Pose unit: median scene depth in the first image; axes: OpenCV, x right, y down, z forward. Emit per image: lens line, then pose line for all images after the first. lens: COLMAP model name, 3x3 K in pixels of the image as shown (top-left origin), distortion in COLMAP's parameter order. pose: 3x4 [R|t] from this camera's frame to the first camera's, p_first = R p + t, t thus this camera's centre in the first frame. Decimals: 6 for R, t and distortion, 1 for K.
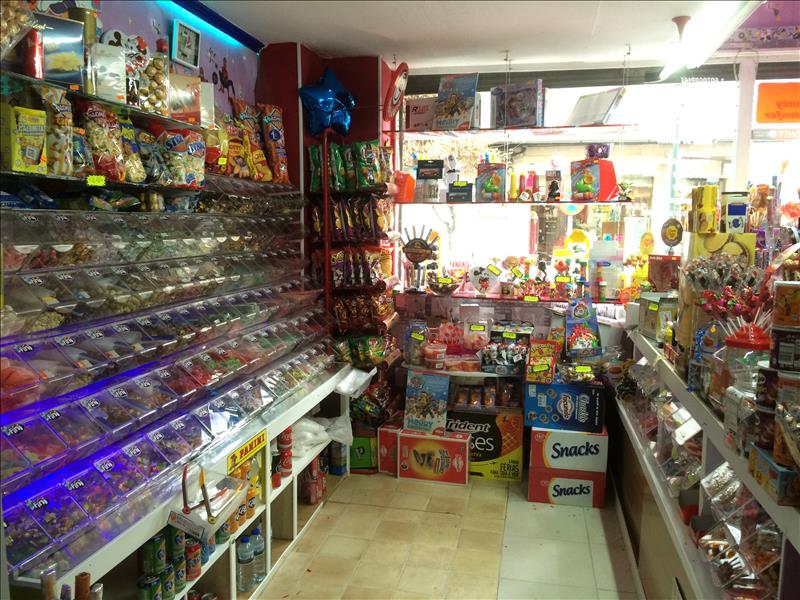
lens RADIAL K [[691.0, 0, 400.0], [0, 691.0, 300.0], [0, 0, 1]] dist [0.074568, -0.109385]
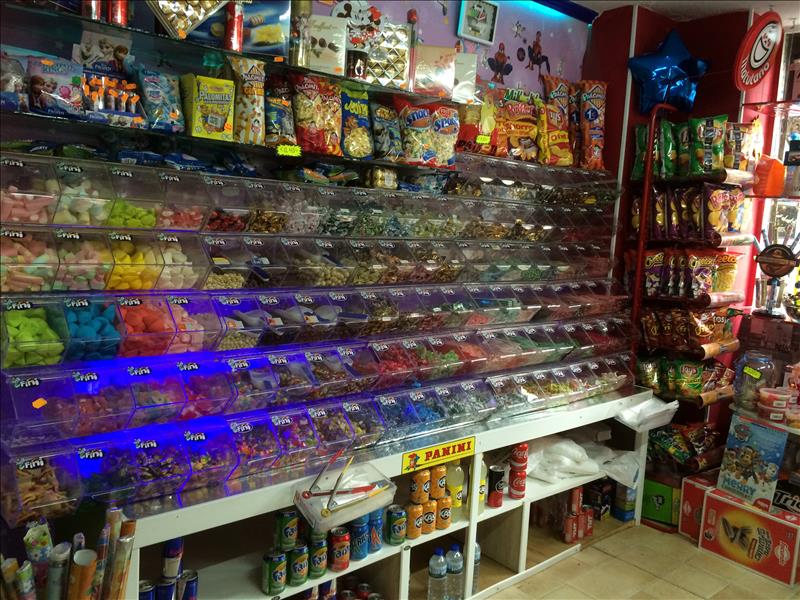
lens RADIAL K [[691.0, 0, 400.0], [0, 691.0, 300.0], [0, 0, 1]] dist [0.074568, -0.109385]
pose [[0.793896, 0.111767, -0.597693, 0.179071], [-0.119167, 0.992499, 0.027309, -0.000940], [0.596262, 0.049545, 0.801260, 0.165419]]
